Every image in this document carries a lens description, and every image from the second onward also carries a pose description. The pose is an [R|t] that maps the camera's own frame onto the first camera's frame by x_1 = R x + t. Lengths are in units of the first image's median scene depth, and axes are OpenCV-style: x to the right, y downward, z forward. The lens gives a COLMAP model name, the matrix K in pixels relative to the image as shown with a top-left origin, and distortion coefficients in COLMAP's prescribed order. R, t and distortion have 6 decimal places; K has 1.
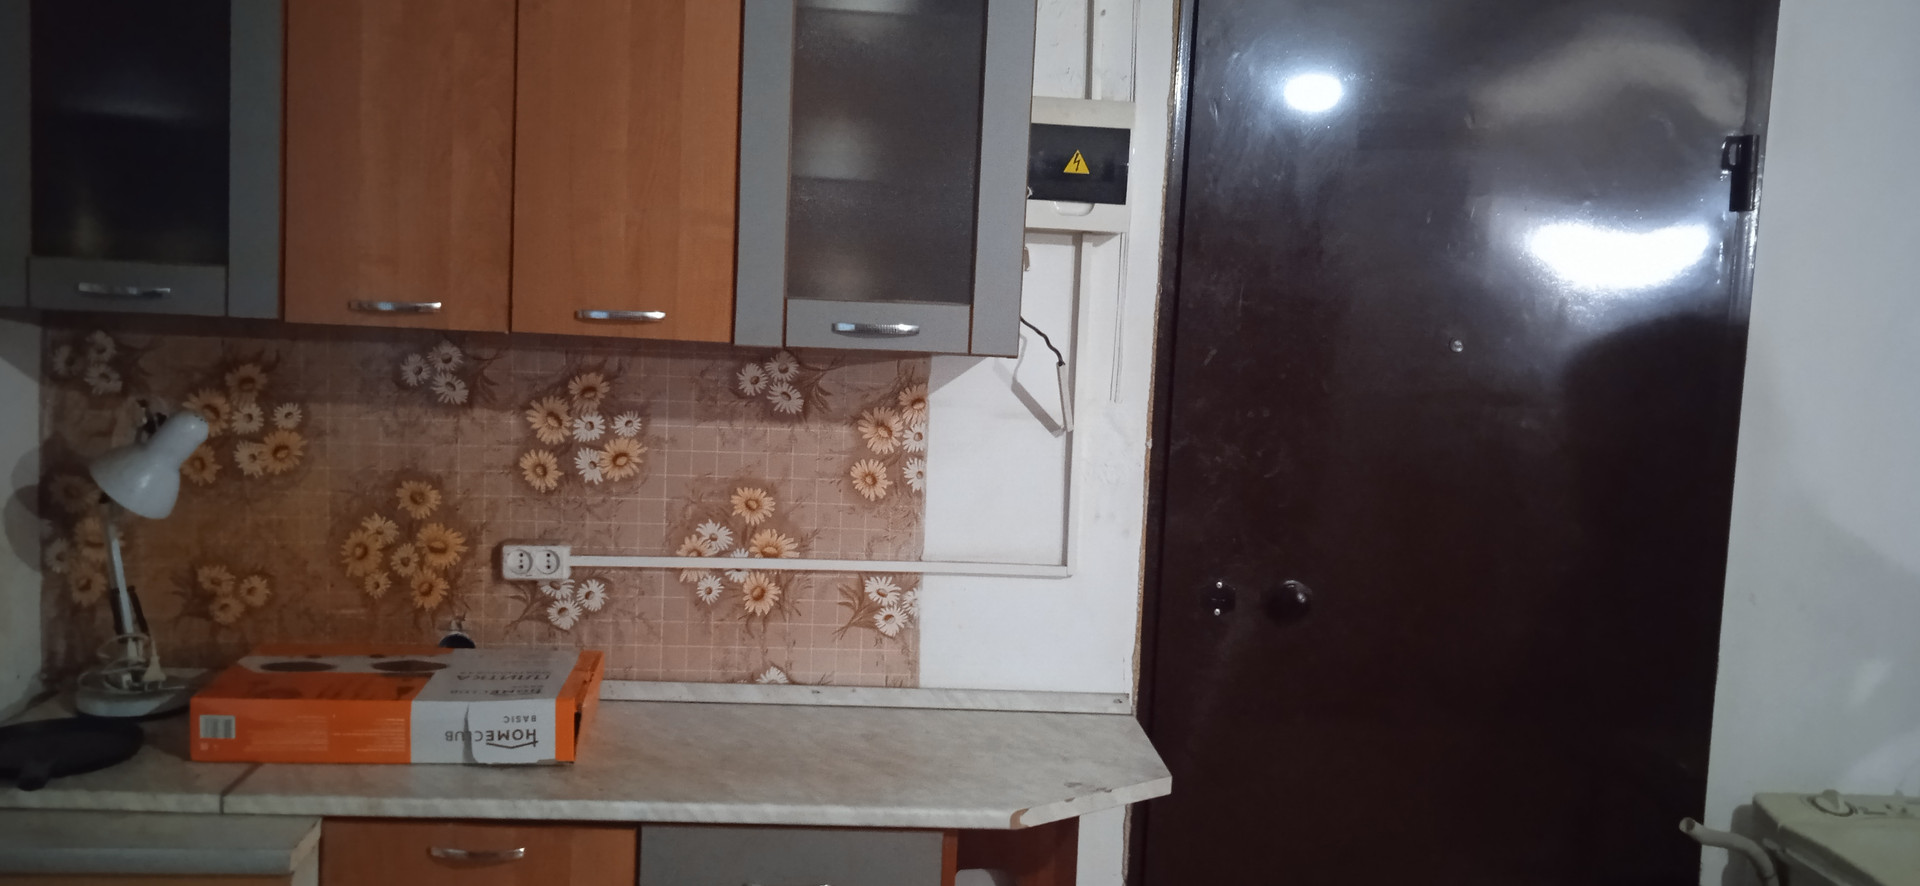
lens RADIAL K [[1461.2, 0, 960.0], [0, 1461.2, 443.0], [0, 0, 1]] dist [0.003722, 0.000051]
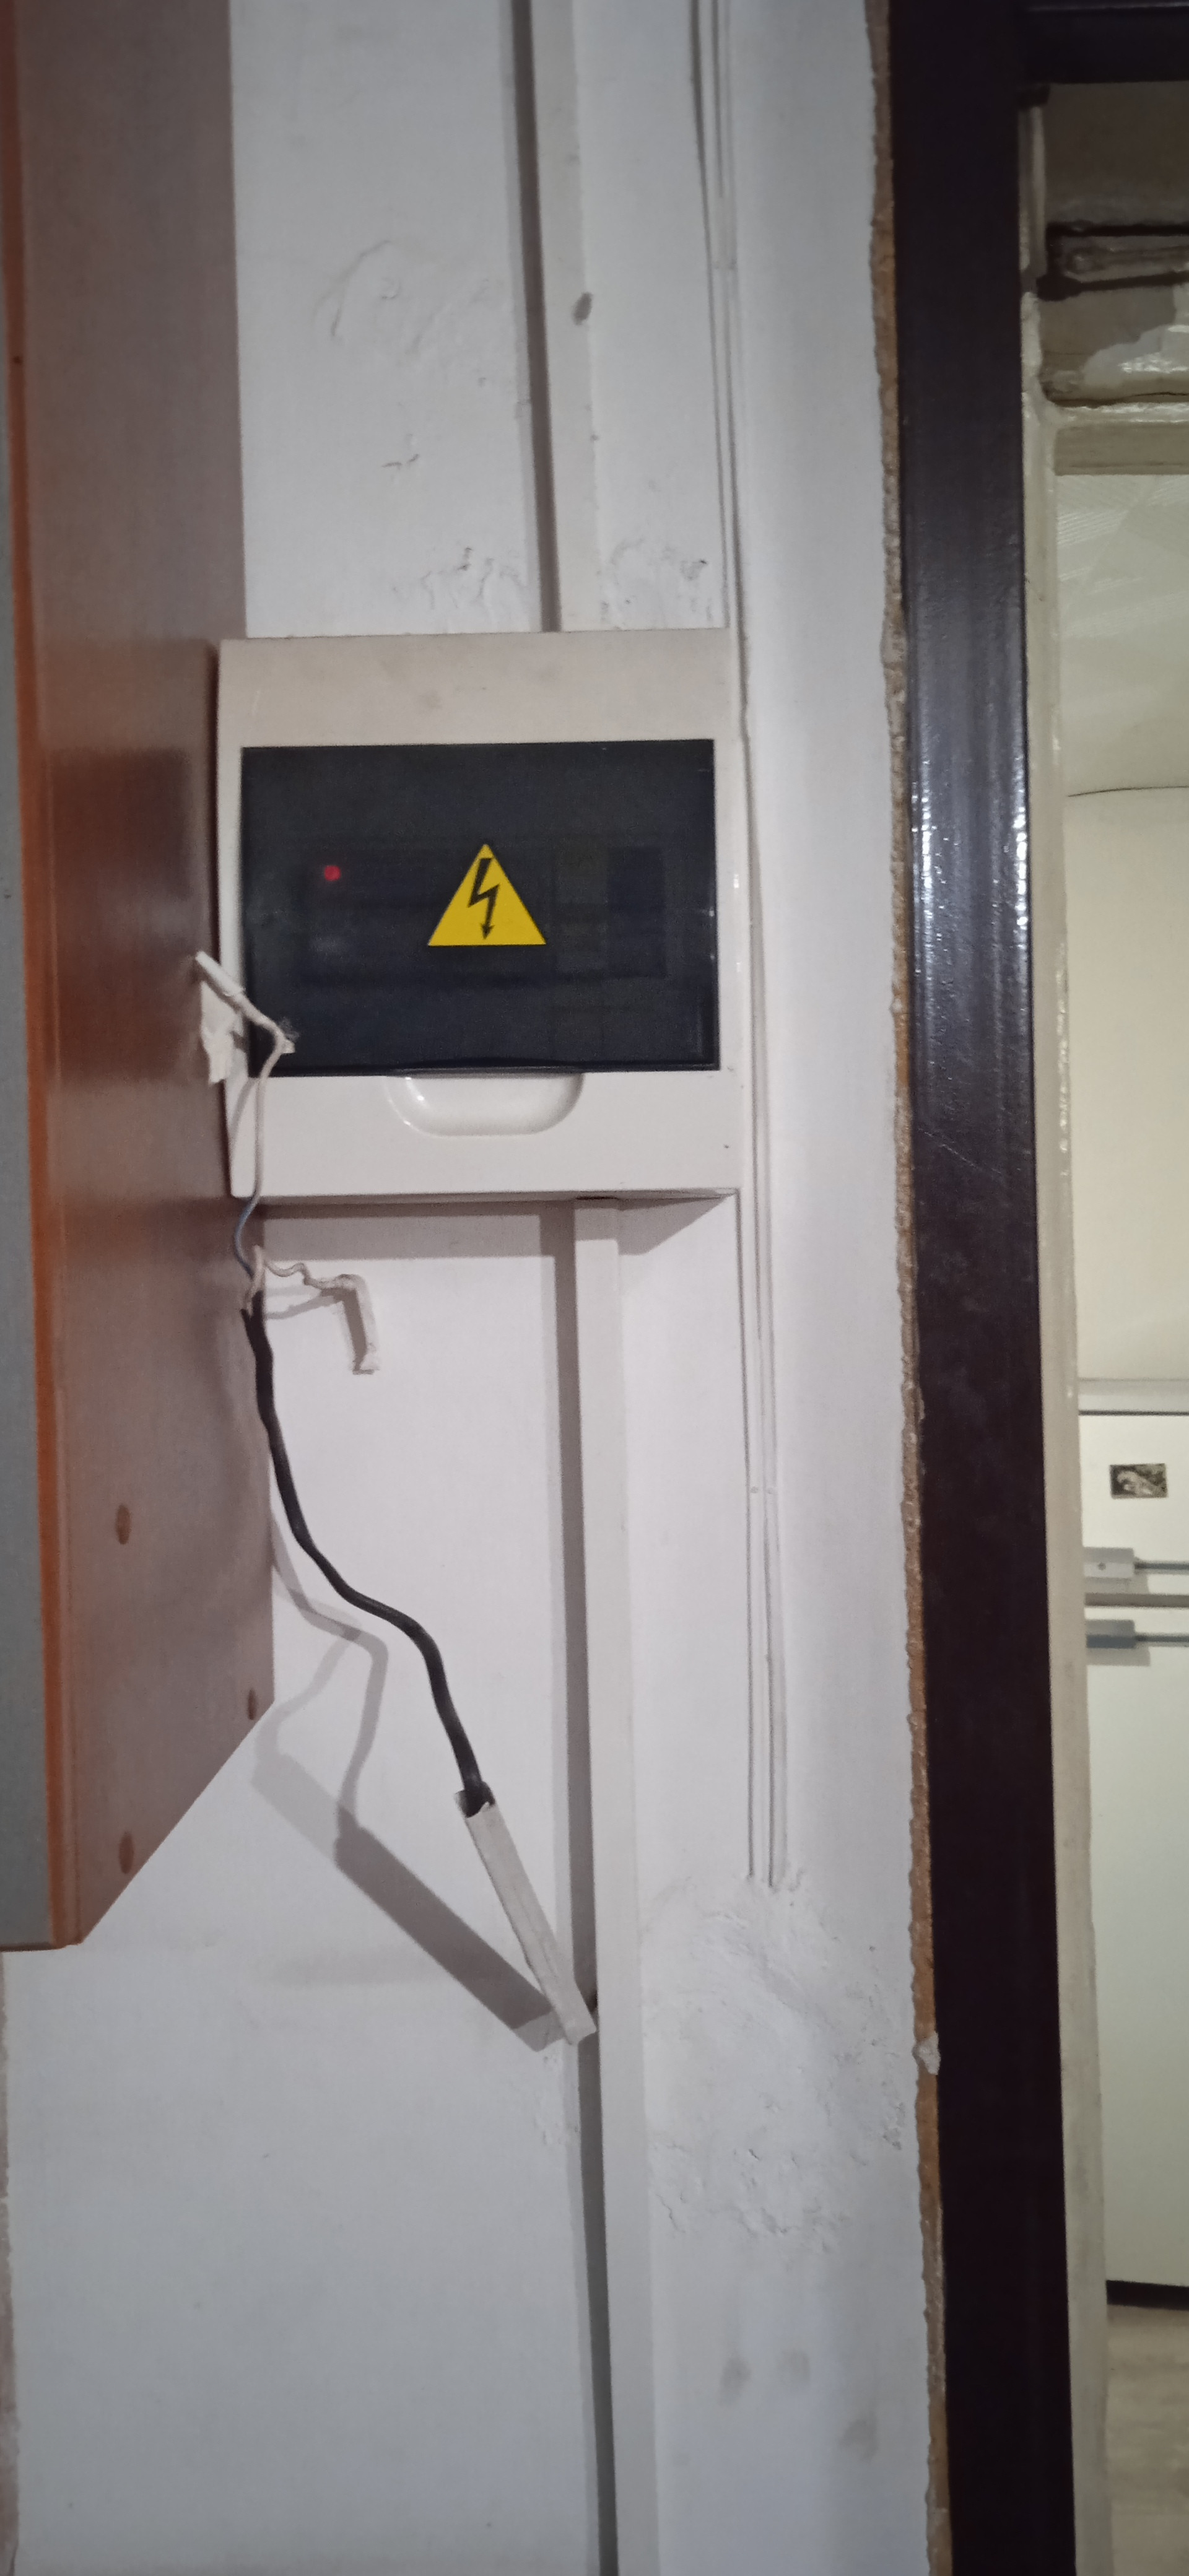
lens RADIAL K [[1960.5, 0, 594.5], [0, 1960.5, 1288.0], [0, 0, 1]] dist [0.003722, 0.000051]
pose [[0.994165, -0.075115, -0.077416, 0.113069], [0.067824, 0.993367, -0.092853, -0.100644], [0.083877, 0.087061, 0.992666, 0.688989]]
